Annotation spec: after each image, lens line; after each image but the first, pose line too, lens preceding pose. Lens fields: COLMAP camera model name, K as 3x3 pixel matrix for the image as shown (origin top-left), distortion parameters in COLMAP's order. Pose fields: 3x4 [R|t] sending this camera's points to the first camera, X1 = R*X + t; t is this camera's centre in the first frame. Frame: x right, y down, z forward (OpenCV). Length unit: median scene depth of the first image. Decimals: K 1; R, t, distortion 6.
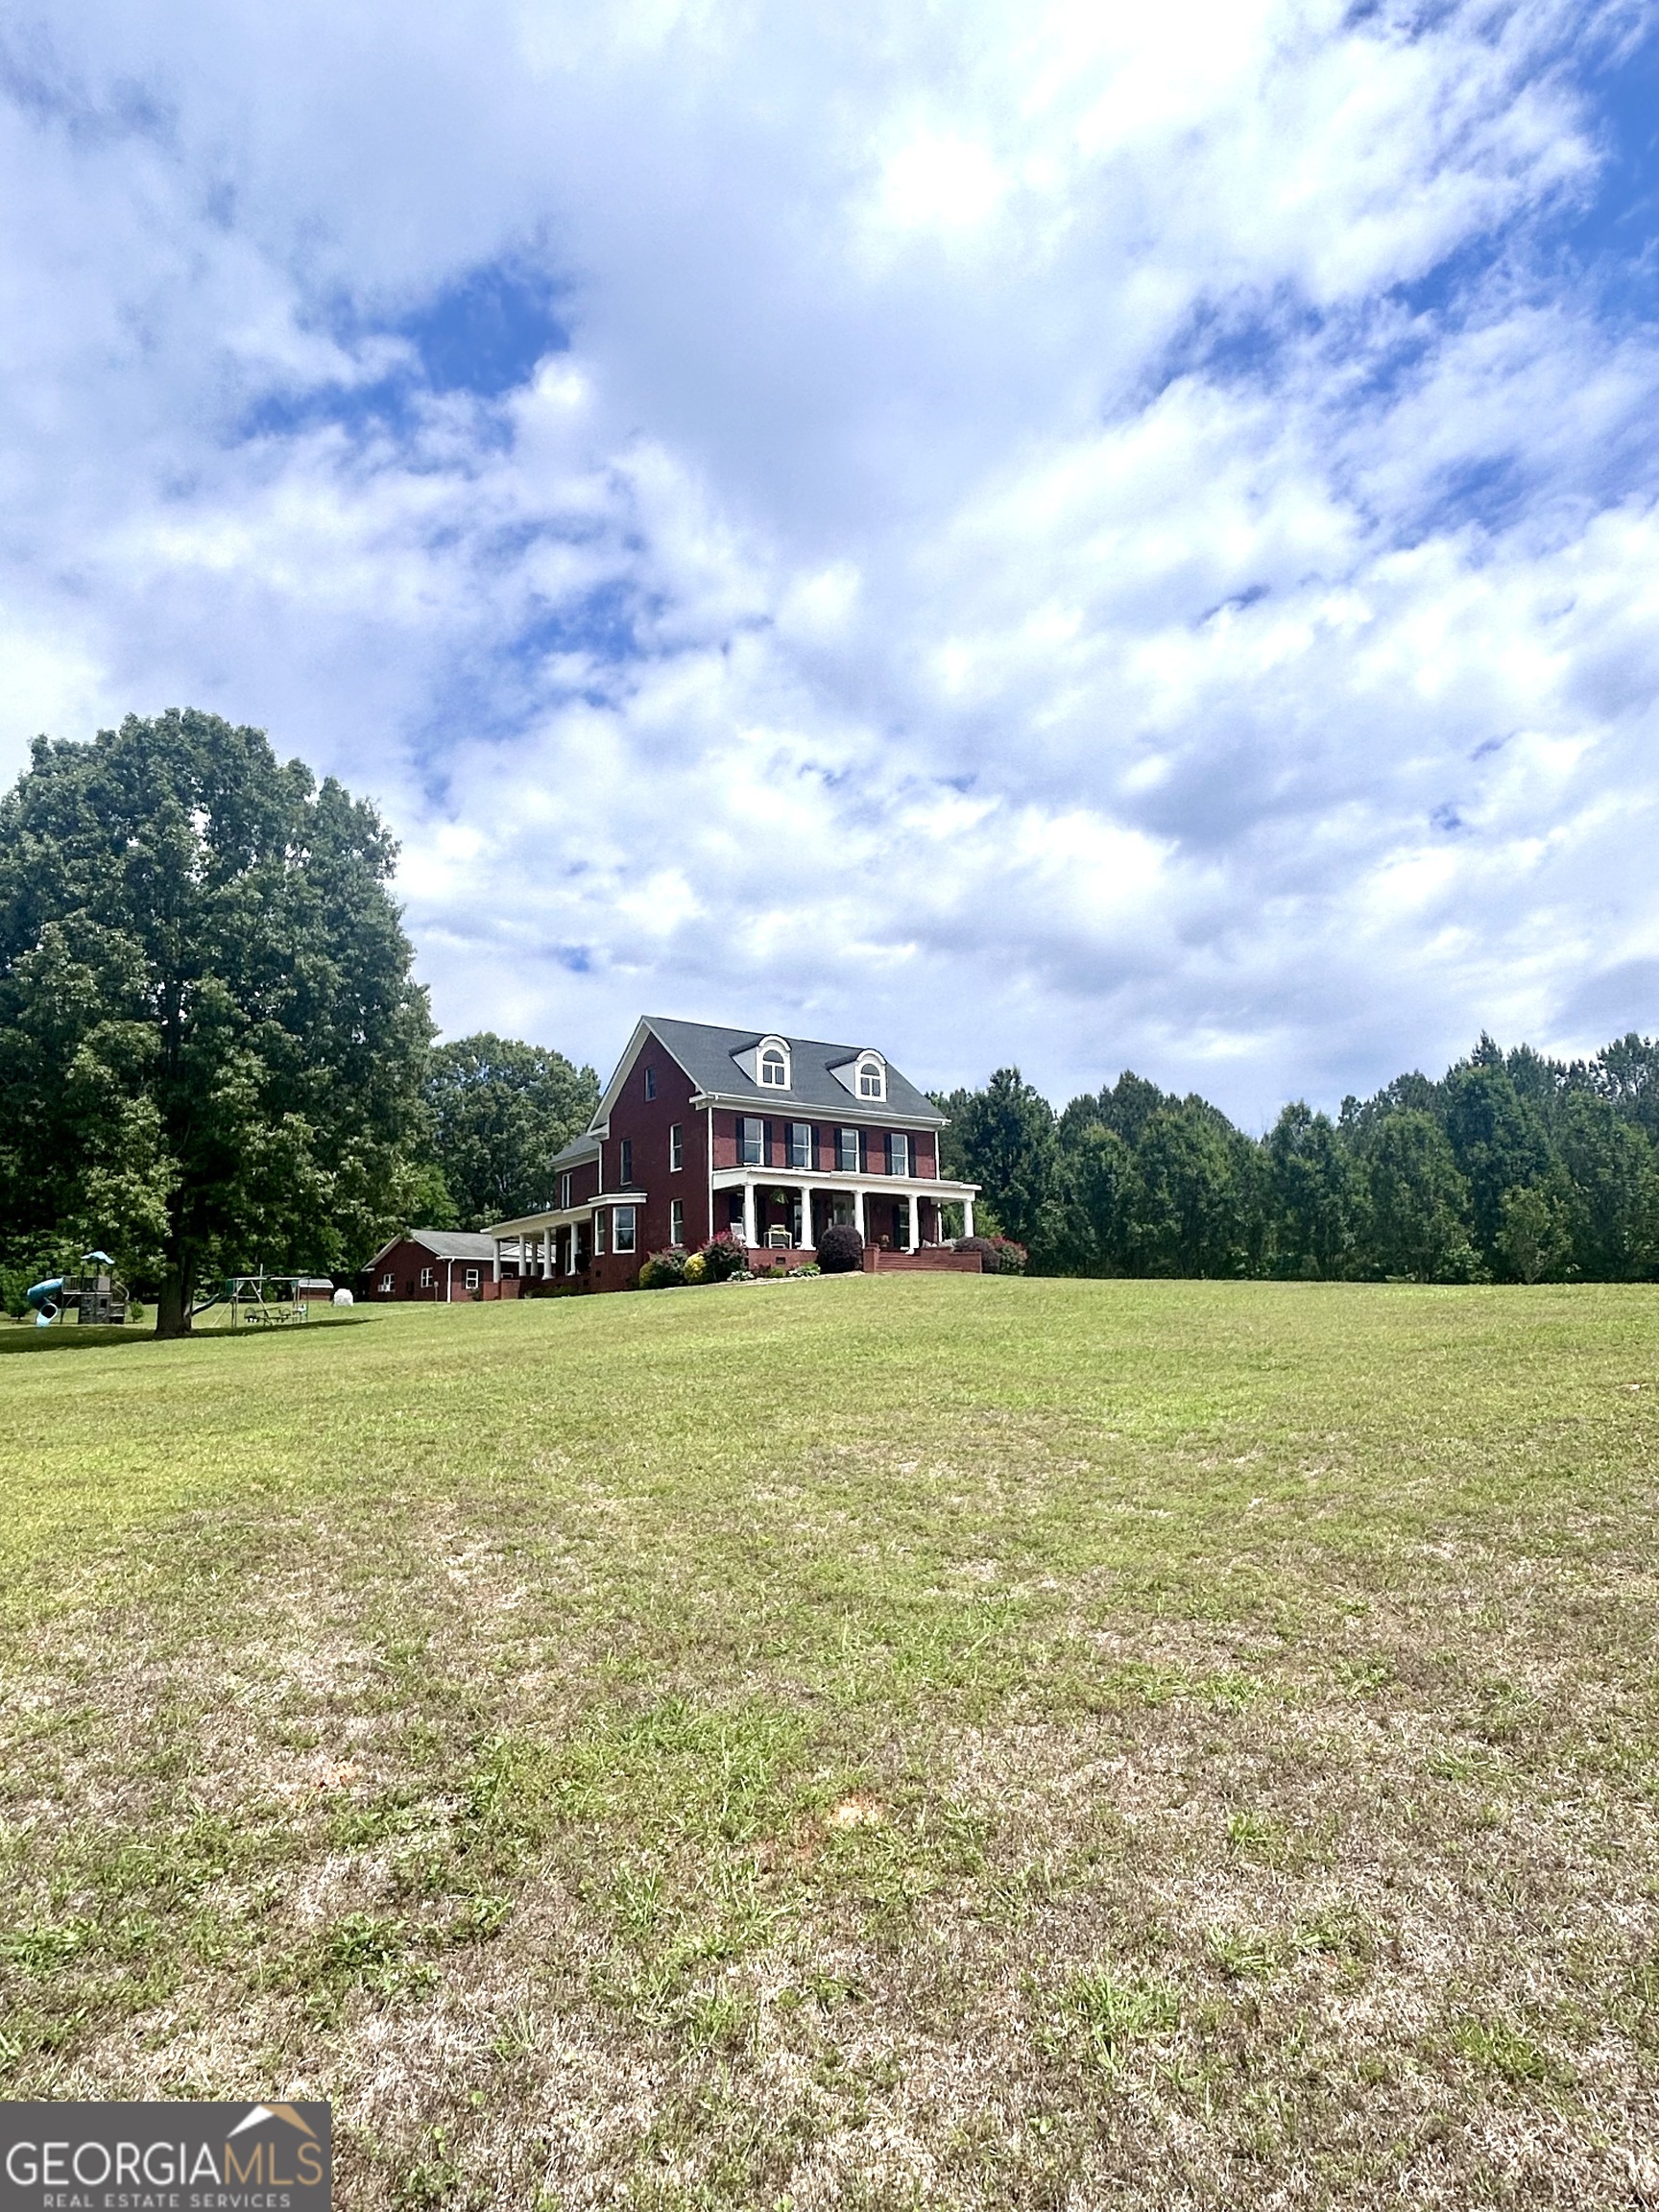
lens RADIAL K [[1346.5, 0, 855.5], [0, 1346.5, 1136.8], [0, 0, 1]] dist [-0.018791, 0.005802]
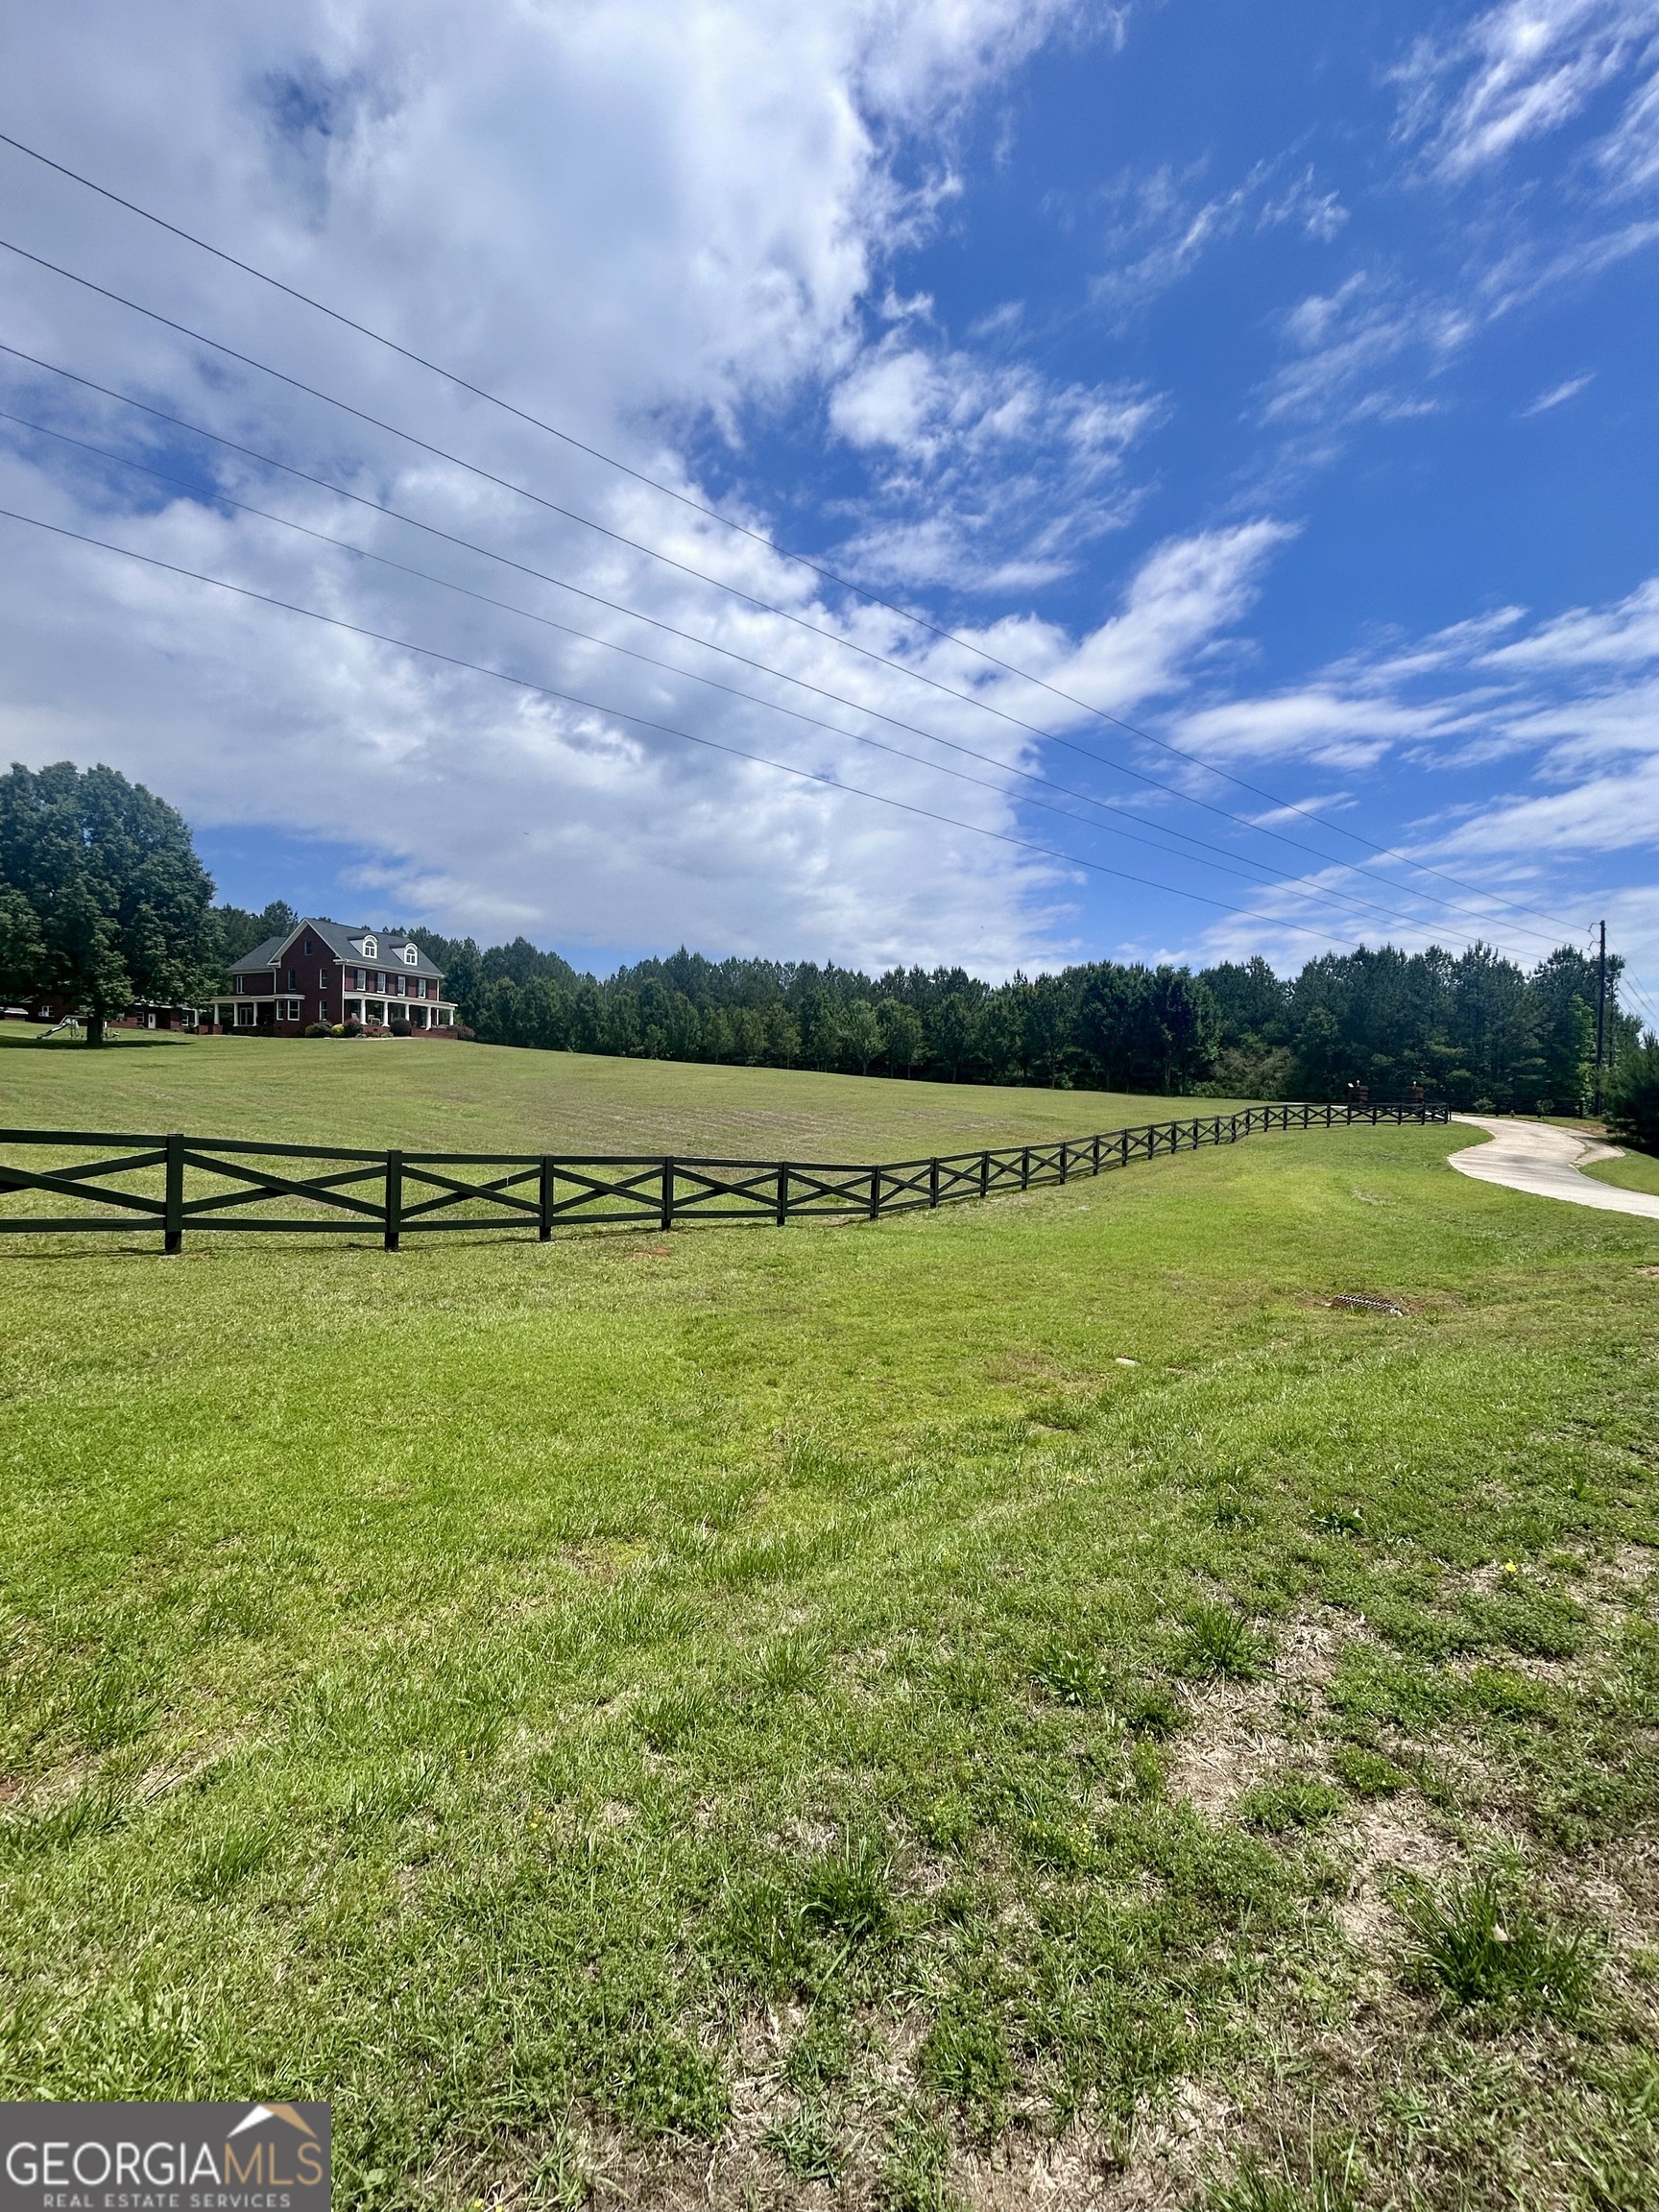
lens RADIAL K [[896.7, 0, 829.4], [0, 896.7, 1123.1], [0, 0, 1]] dist [0.001630, -0.001379]
pose [[0.853534, 0.021934, 0.520575, -0.185482], [-0.126852, 0.977799, 0.166788, -0.117413], [-0.505359, -0.208395, 0.837367, -0.822072]]
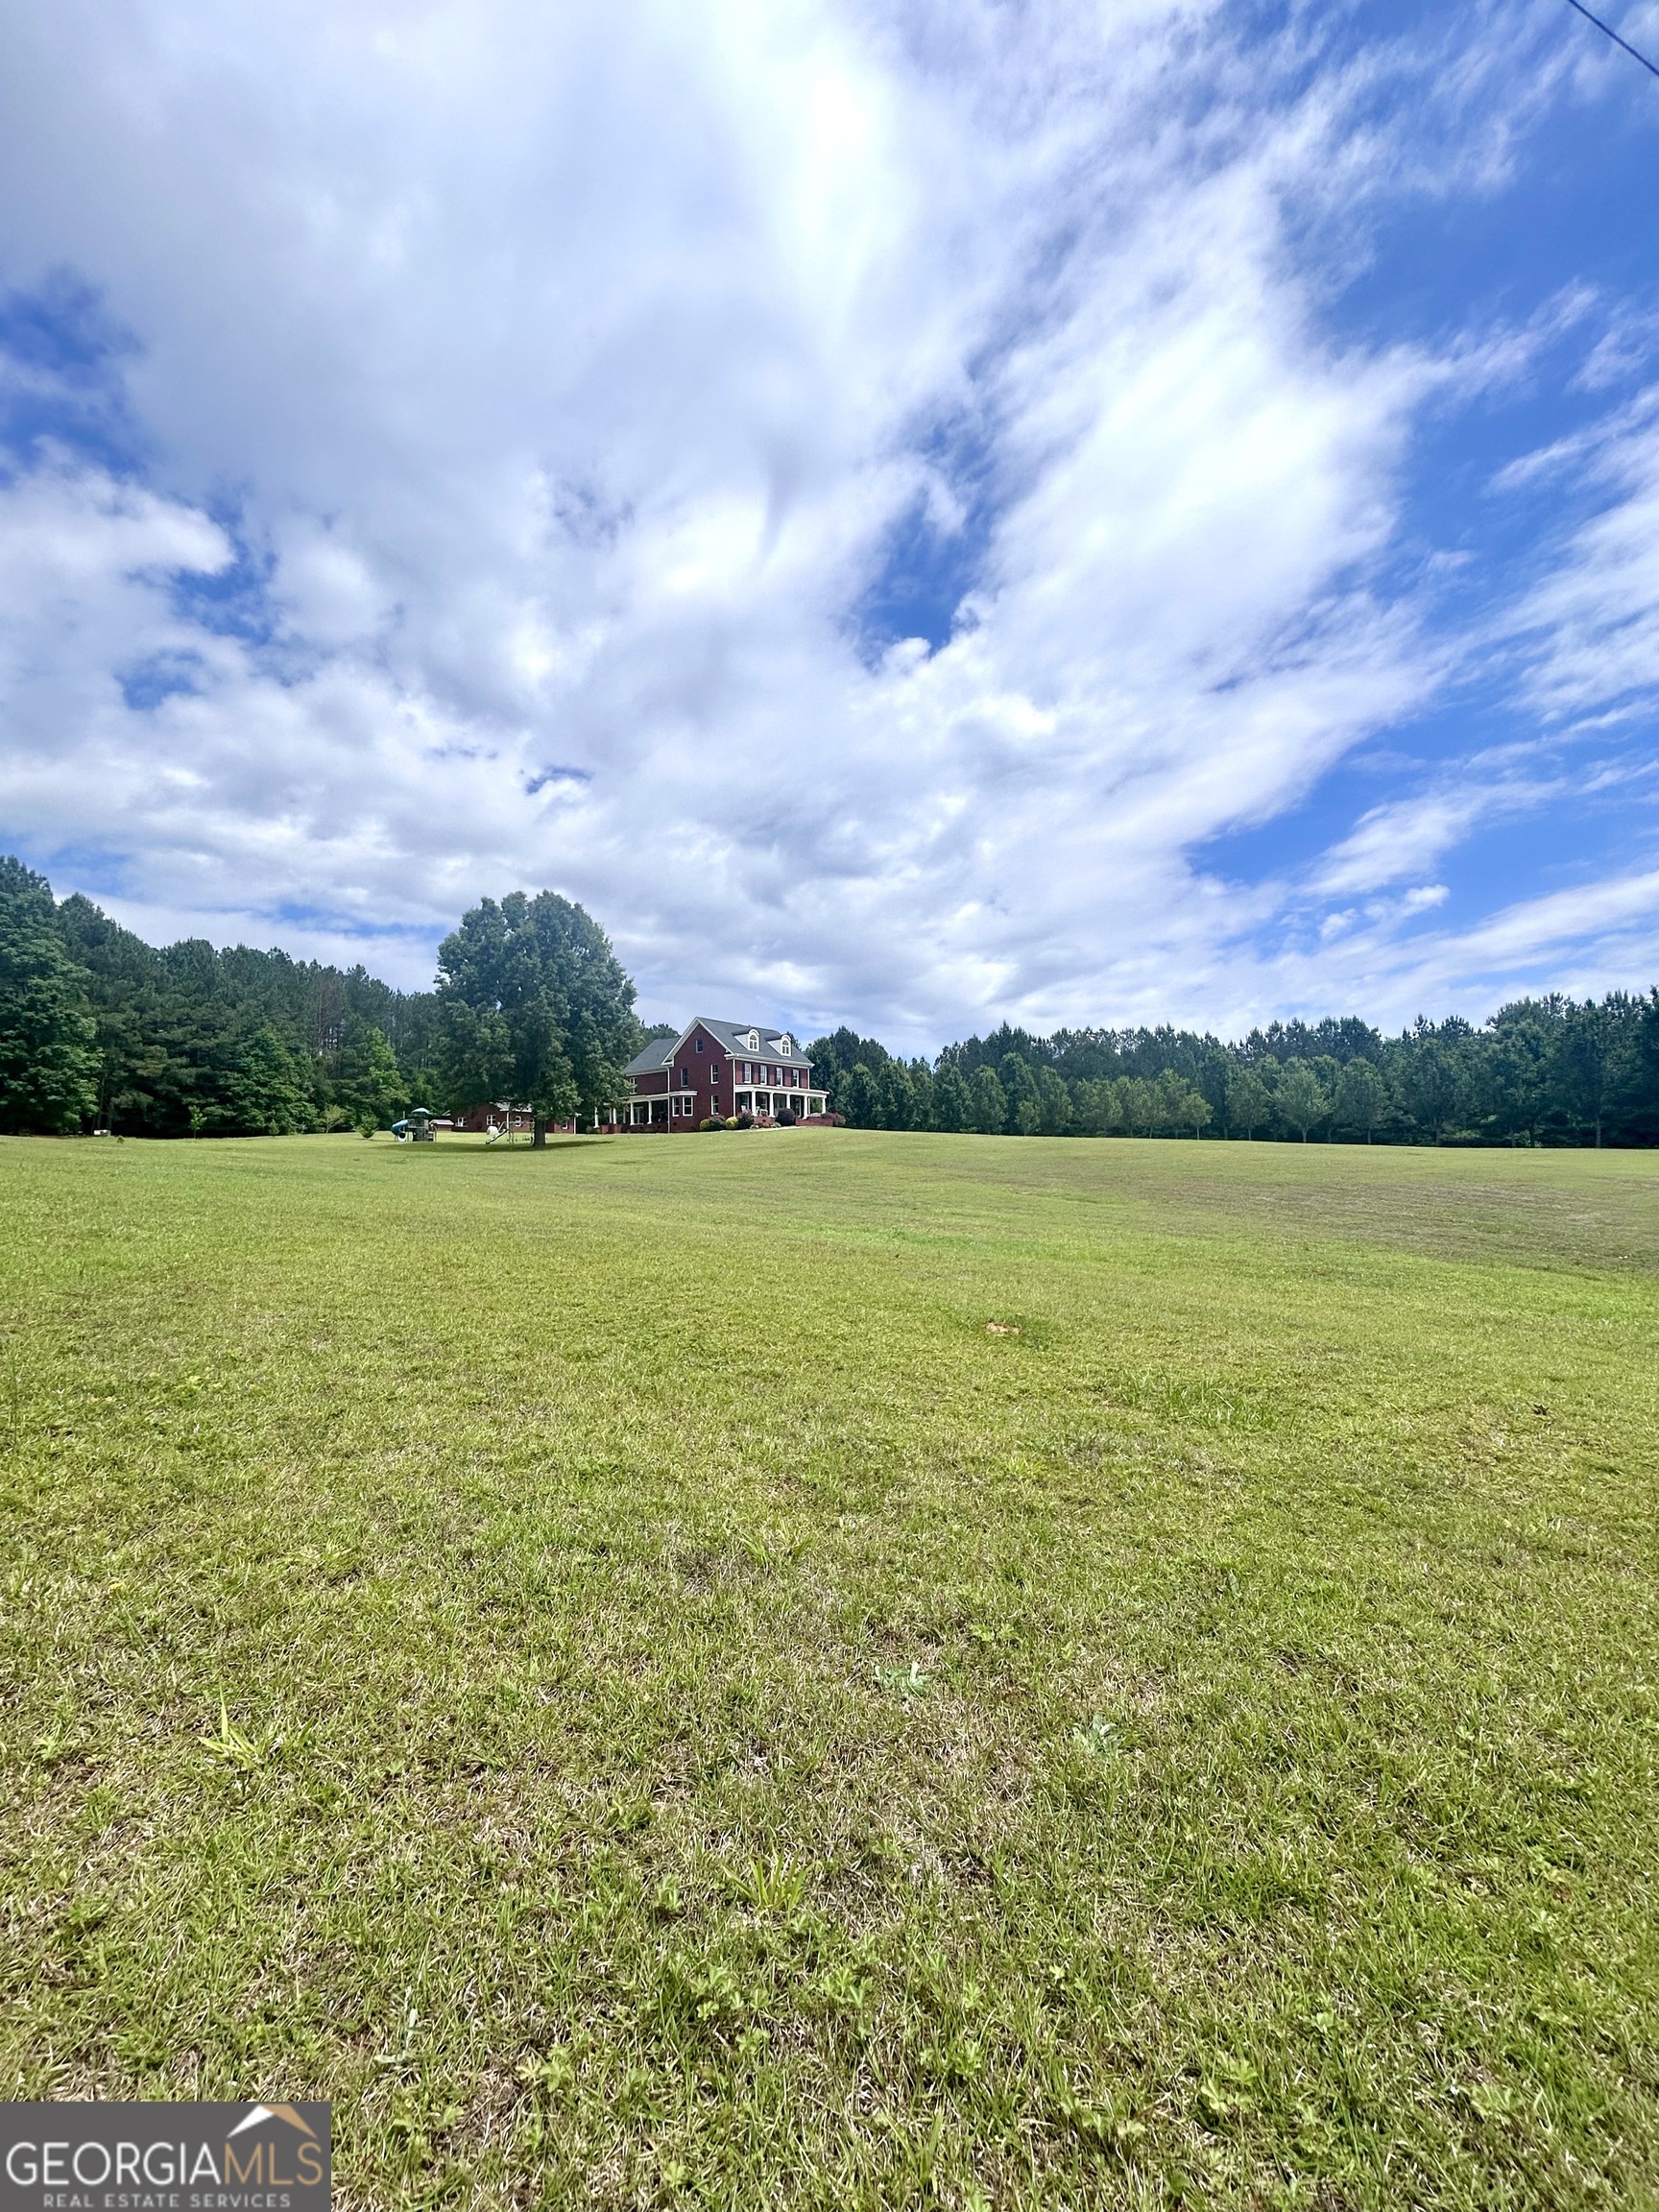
lens RADIAL K [[896.7, 0, 835.4], [0, 896.7, 1099.6], [0, 0, 1]] dist [0.001630, -0.001379]
pose [[0.959969, 0.028639, 0.278638, -0.365933], [-0.050918, 0.996028, 0.073050, -0.073647], [-0.275440, -0.084313, 0.957614, -0.612775]]
